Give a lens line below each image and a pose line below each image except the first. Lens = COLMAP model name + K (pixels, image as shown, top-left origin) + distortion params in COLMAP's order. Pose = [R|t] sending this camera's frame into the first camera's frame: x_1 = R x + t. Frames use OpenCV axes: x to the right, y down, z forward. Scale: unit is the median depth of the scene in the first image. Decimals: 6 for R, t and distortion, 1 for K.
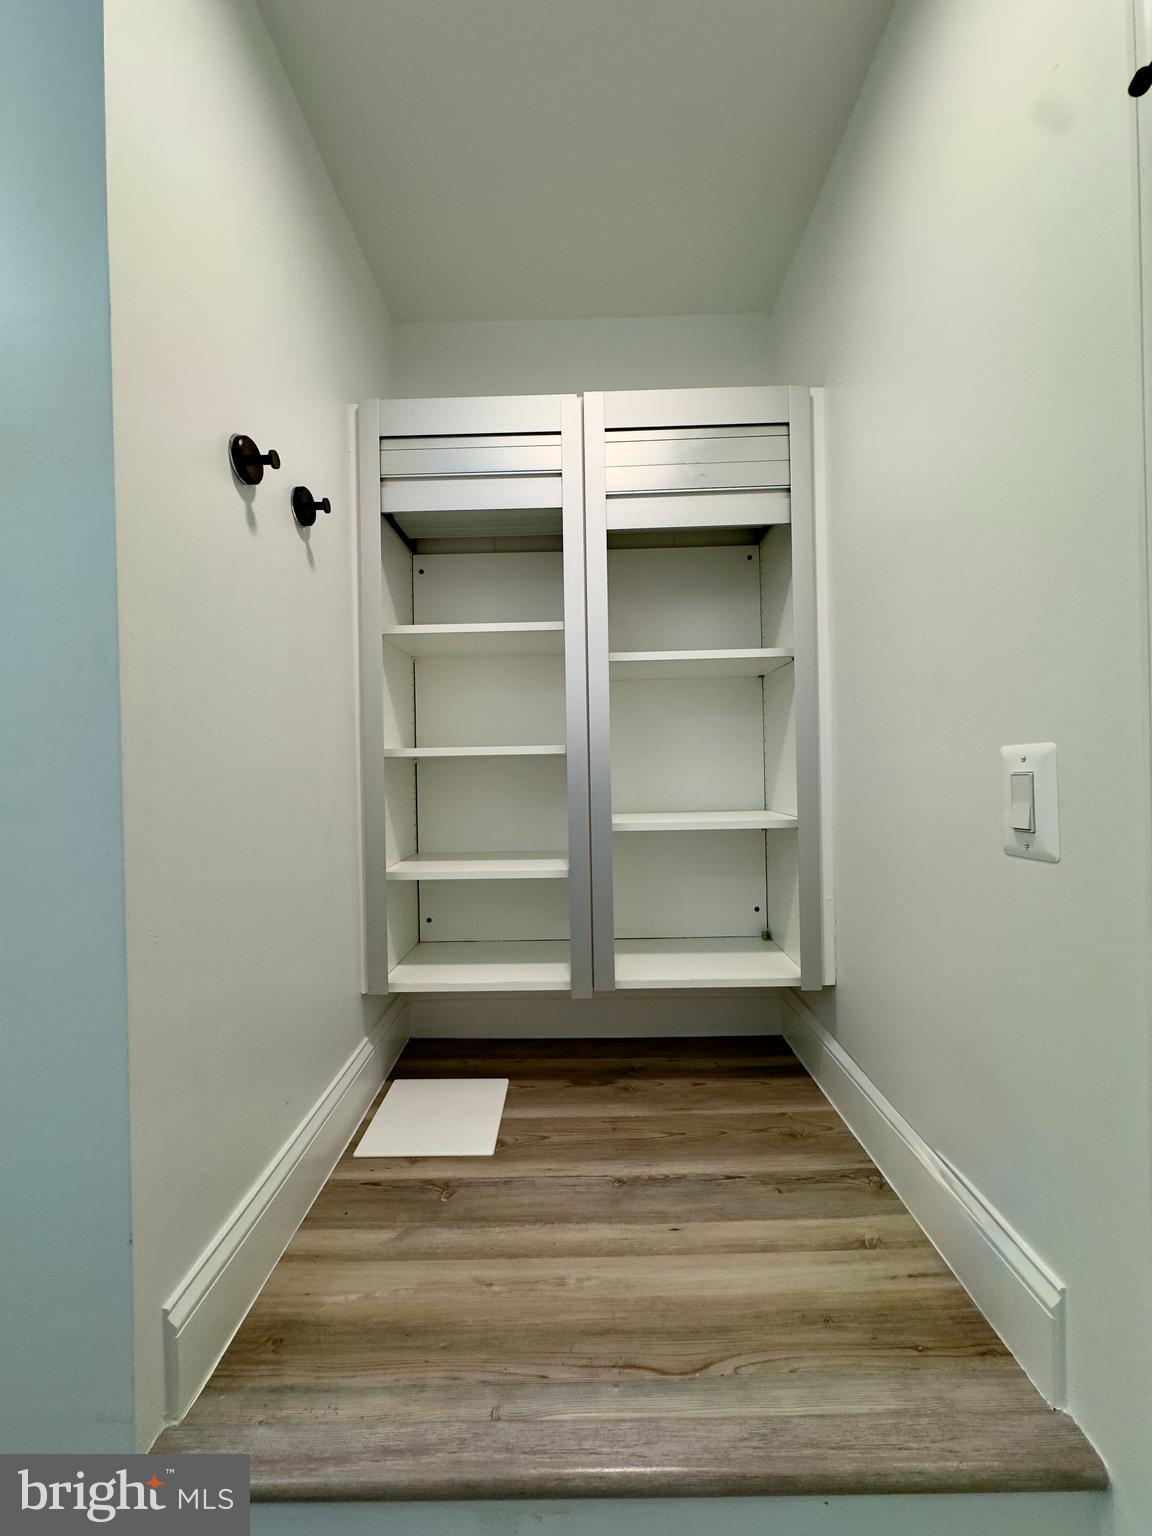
lens RADIAL K [[613.2, 0, 572.9], [0, 613.2, 765.5], [0, 0, 1]] dist [0.003020, -0.000027]
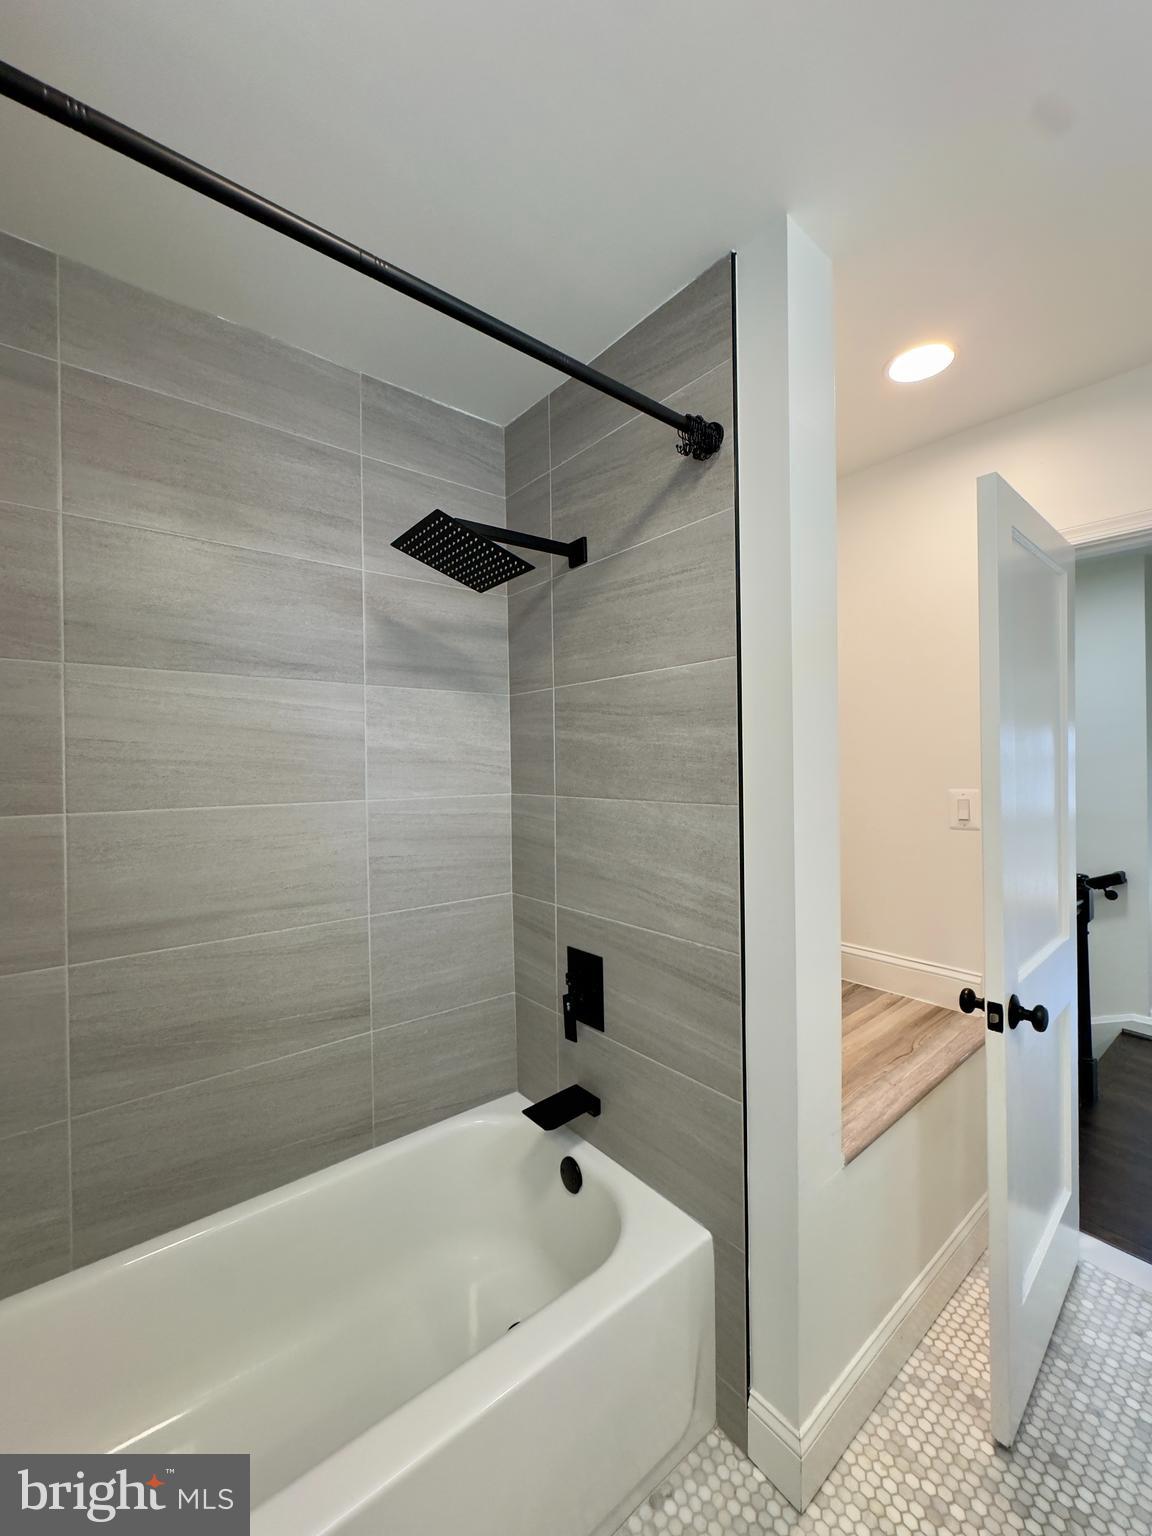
lens RADIAL K [[613.2, 0, 576.1], [0, 613.2, 769.3], [0, 0, 1]] dist [0.003020, -0.000027]
pose [[0.759978, 0.014109, 0.649795, -2.338396], [-0.007128, 0.999885, -0.013373, -0.071862], [-0.649909, 0.005531, 0.759992, 0.021217]]
